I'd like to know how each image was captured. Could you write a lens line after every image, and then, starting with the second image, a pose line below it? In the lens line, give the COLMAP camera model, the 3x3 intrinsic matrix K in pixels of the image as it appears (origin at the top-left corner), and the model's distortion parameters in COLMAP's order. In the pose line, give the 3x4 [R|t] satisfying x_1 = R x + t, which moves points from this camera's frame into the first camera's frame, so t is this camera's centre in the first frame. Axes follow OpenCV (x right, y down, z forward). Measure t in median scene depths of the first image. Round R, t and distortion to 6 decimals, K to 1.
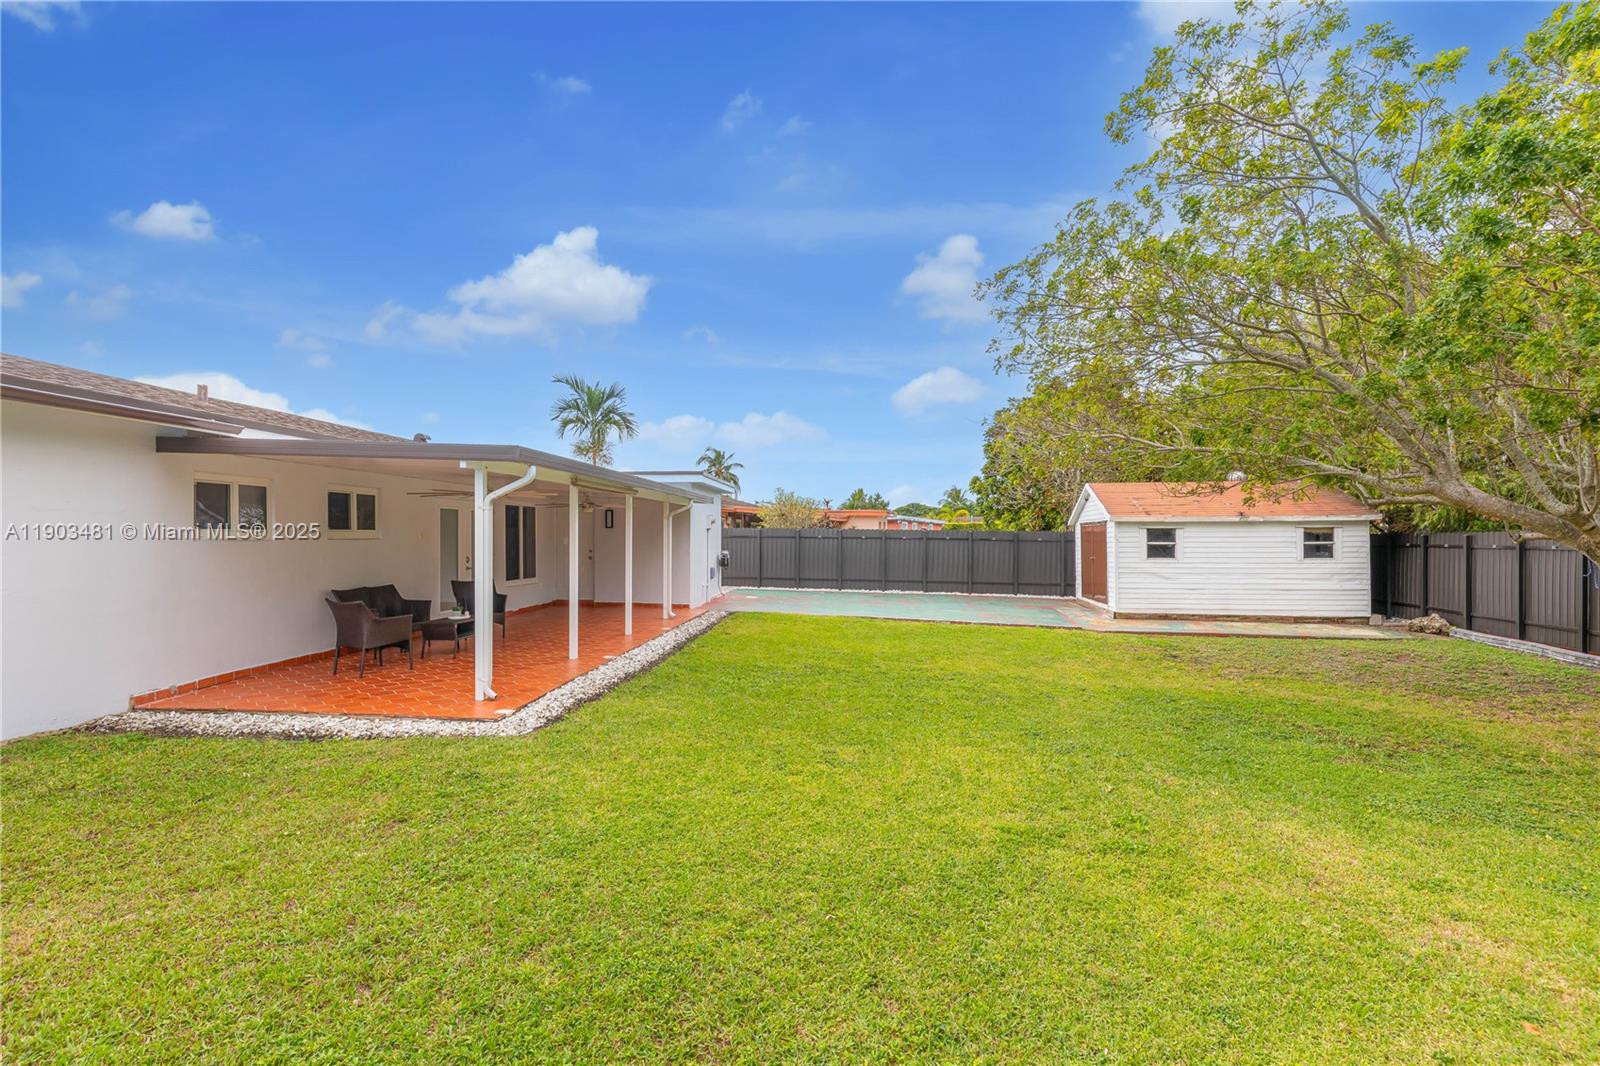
lens RADIAL K [[700.8, 0, 800.0], [0, 700.8, 533.0], [0, 0, 1]] dist [0.009111, -0.000008]
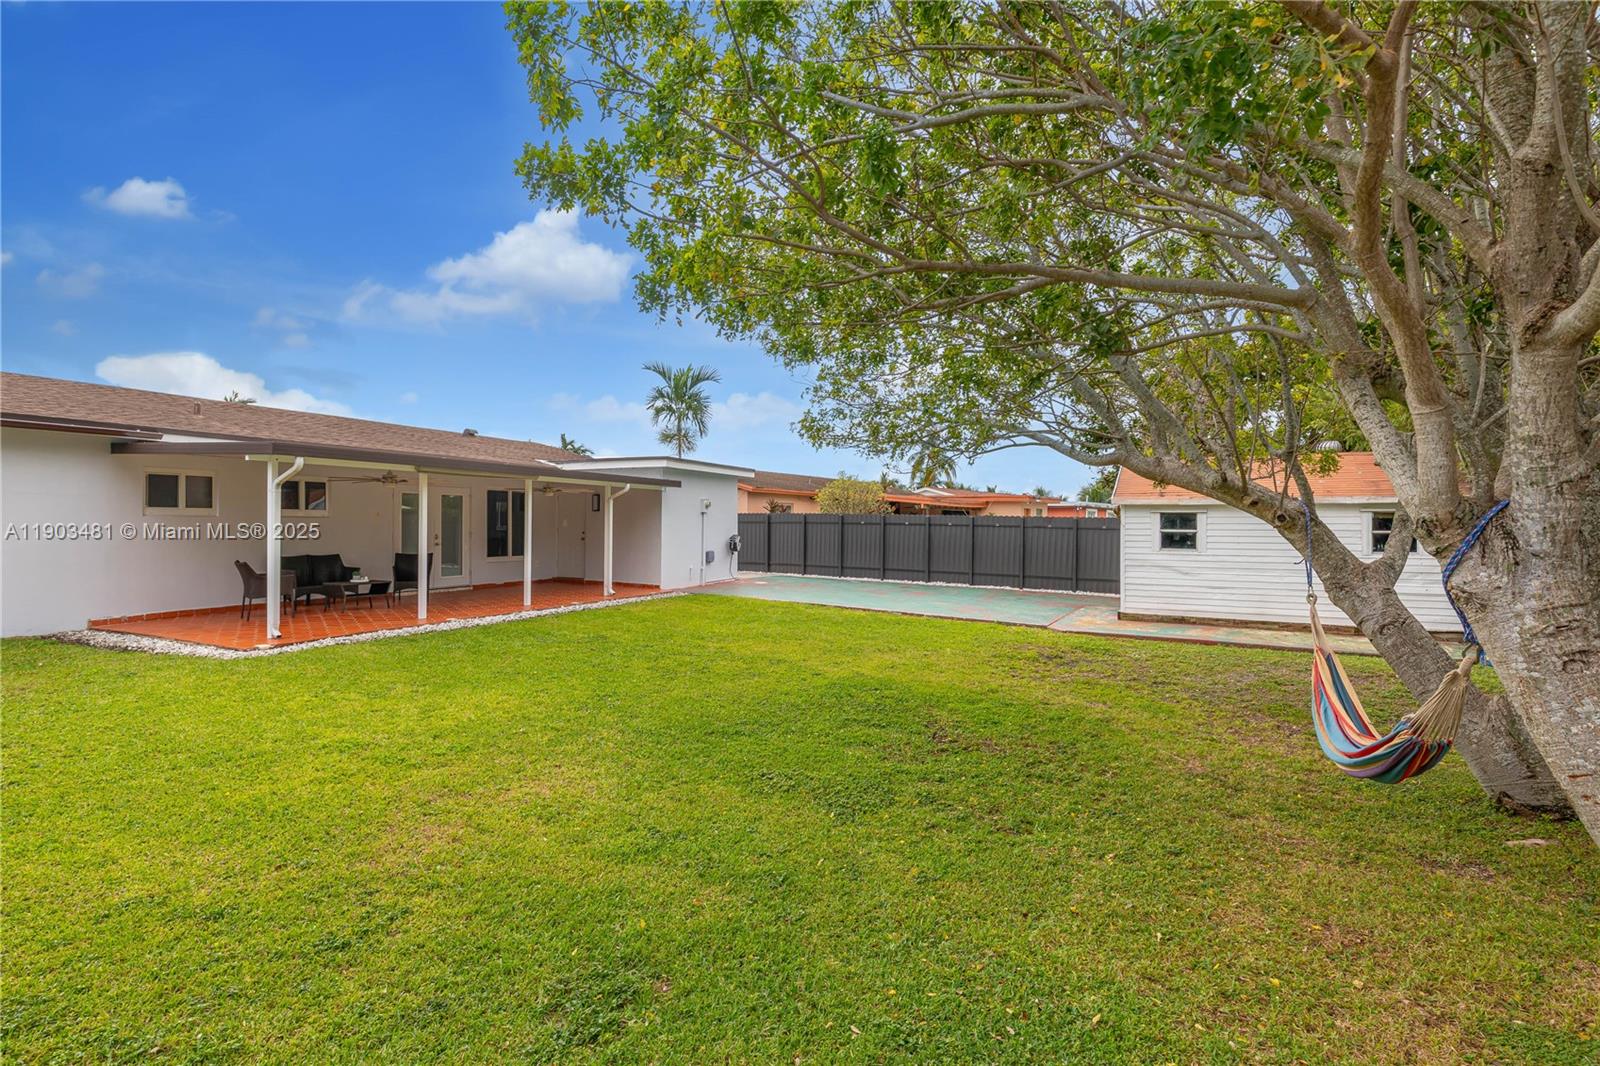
lens RADIAL K [[776.3, 0, 800.0], [0, 776.3, 533.0], [0, 0, 1]] dist [0.000551, -0.000071]
pose [[0.940277, 0.010859, -0.340238, 0.419256], [-0.006388, 0.999878, 0.014257, 0.007118], [0.340351, -0.011232, 0.940231, -0.007141]]
